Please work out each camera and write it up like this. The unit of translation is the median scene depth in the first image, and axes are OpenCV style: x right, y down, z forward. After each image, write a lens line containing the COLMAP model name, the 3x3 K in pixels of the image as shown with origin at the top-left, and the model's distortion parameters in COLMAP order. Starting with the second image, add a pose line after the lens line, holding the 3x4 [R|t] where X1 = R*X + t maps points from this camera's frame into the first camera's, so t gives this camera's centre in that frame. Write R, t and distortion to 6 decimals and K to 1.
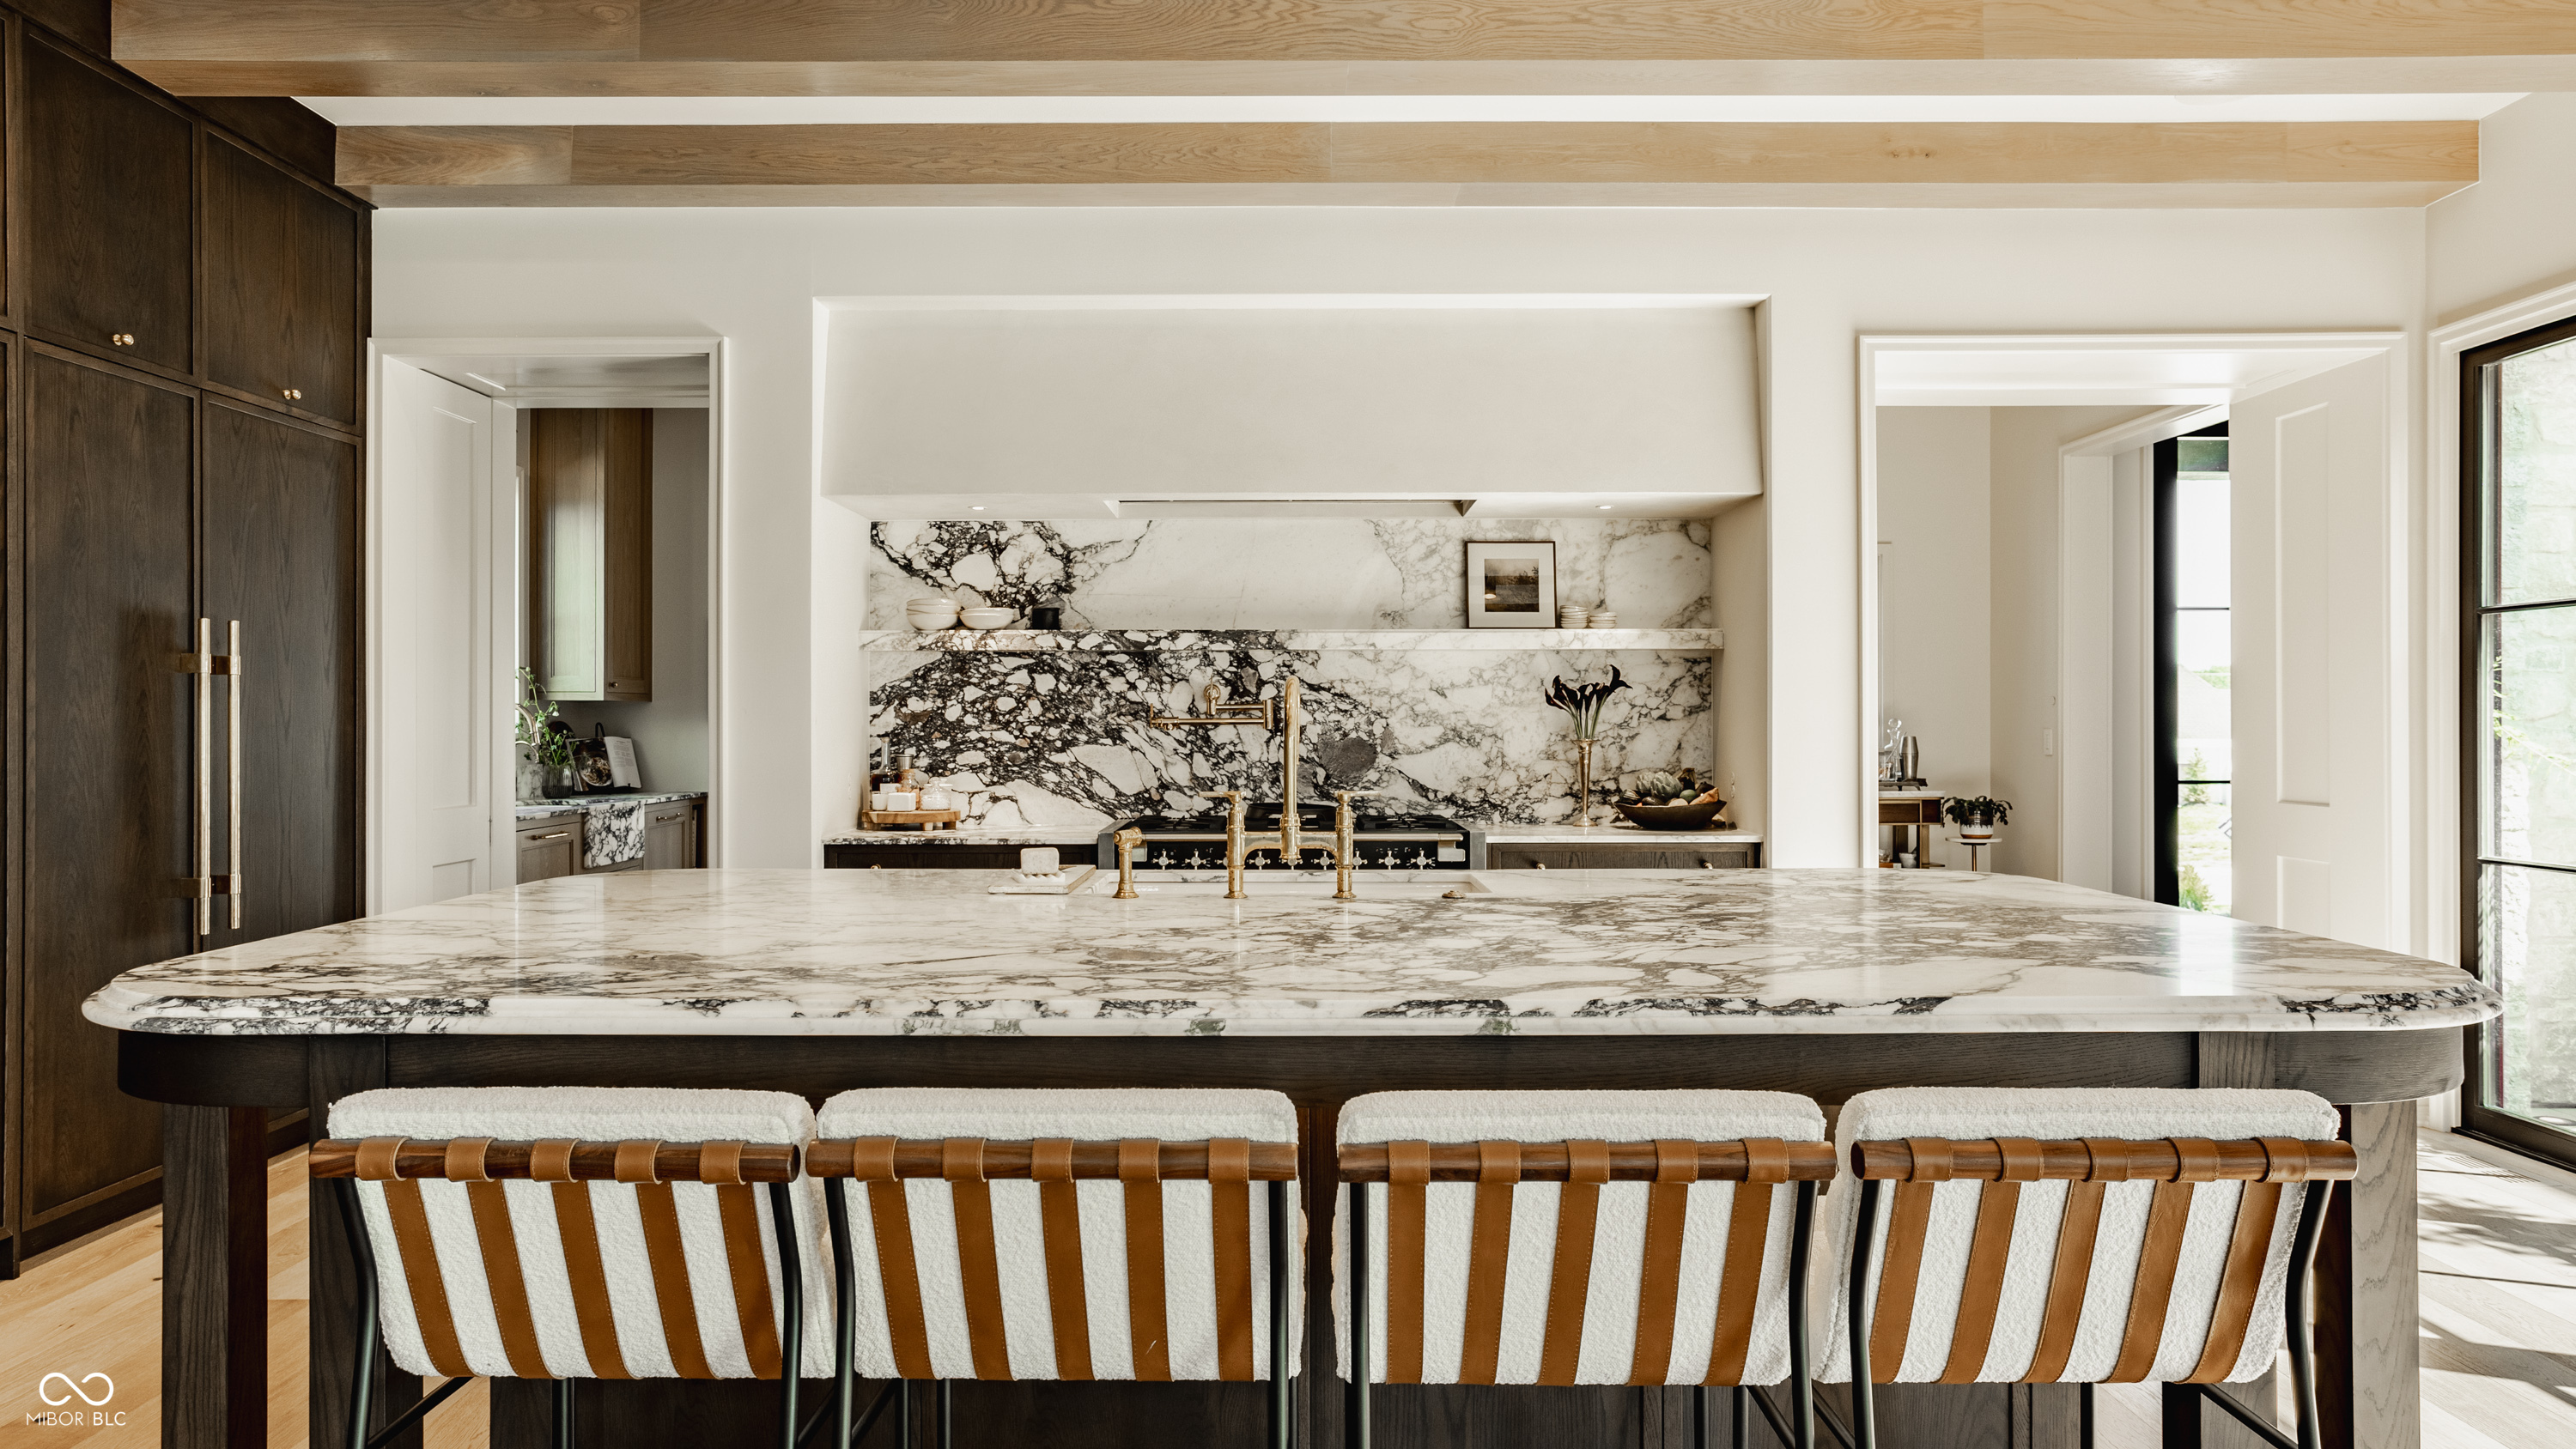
lens RADIAL K [[1712.0, 0, 1307.2], [0, 1712.0, 712.4], [0, 0, 1]] dist [-0.023399, 0.024502]
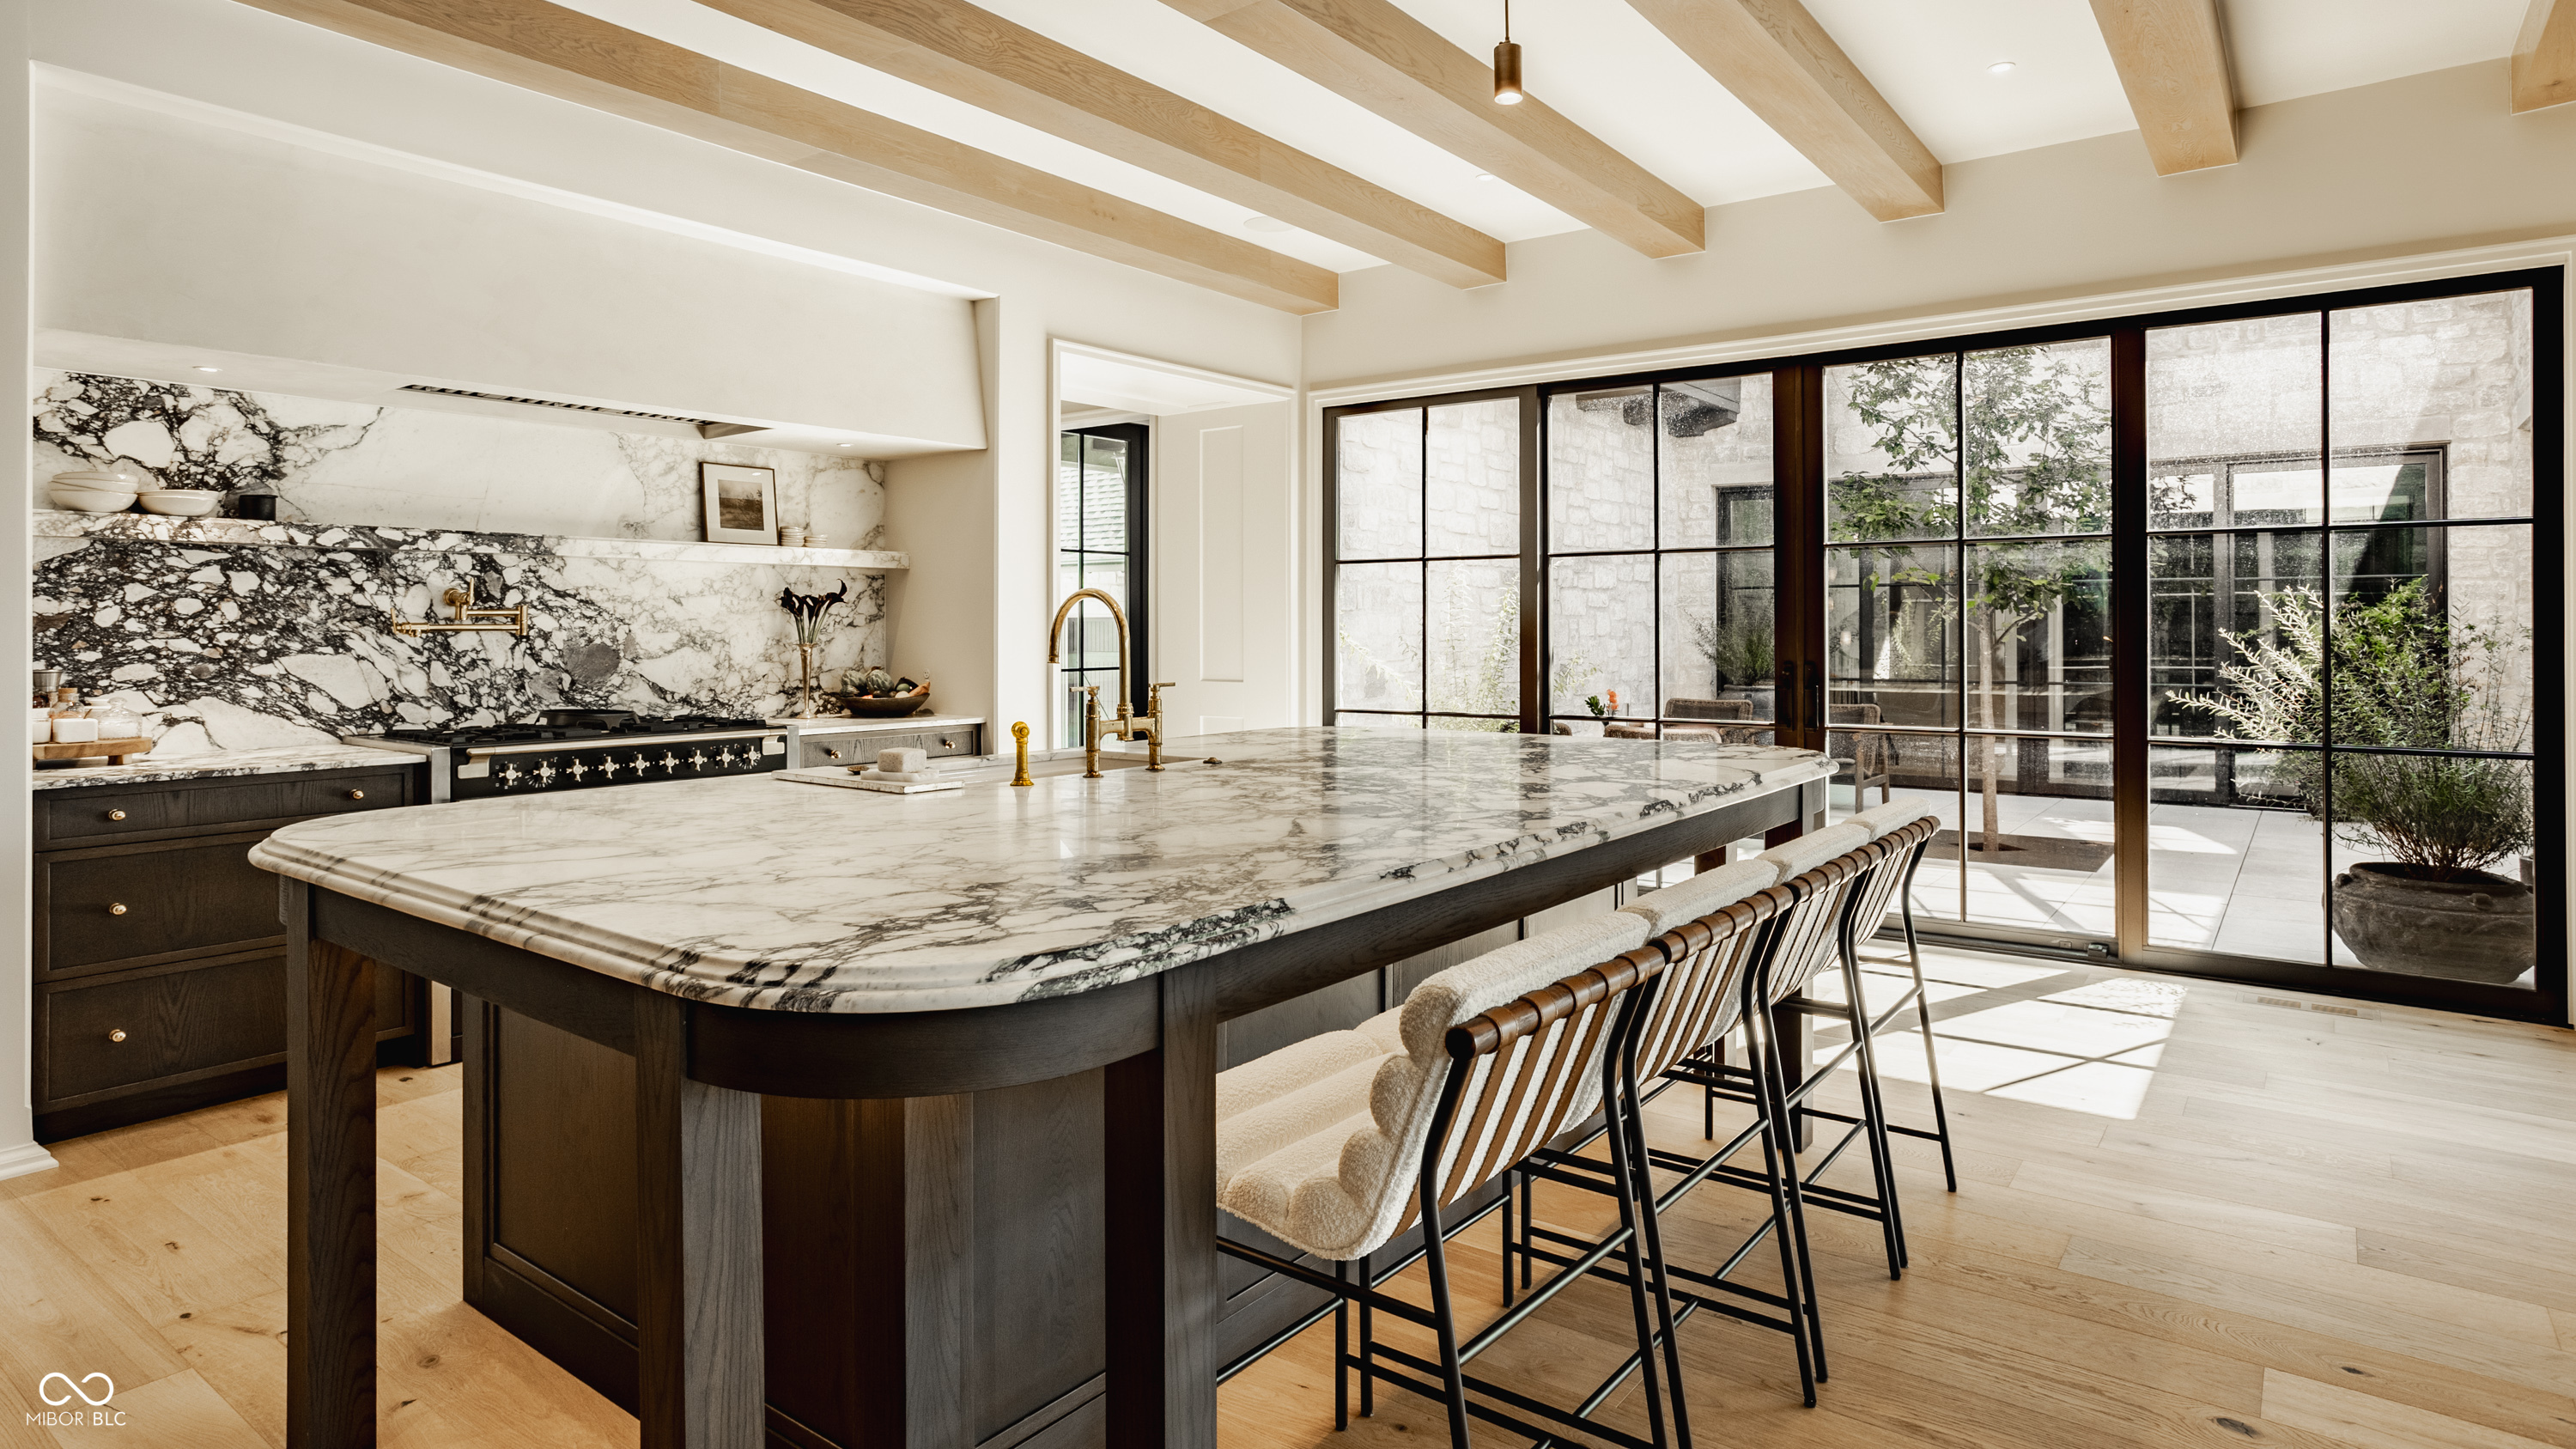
lens RADIAL K [[1406.8, 0, 1276.4], [0, 1406.8, 620.8], [0, 0, 1]] dist [-0.001486, 0.005916]
pose [[0.615159, 0.004441, 0.788391, -0.390274], [-0.004470, 0.999988, -0.002146, 0.001184], [-0.788391, -0.002205, 0.615171, 0.164122]]
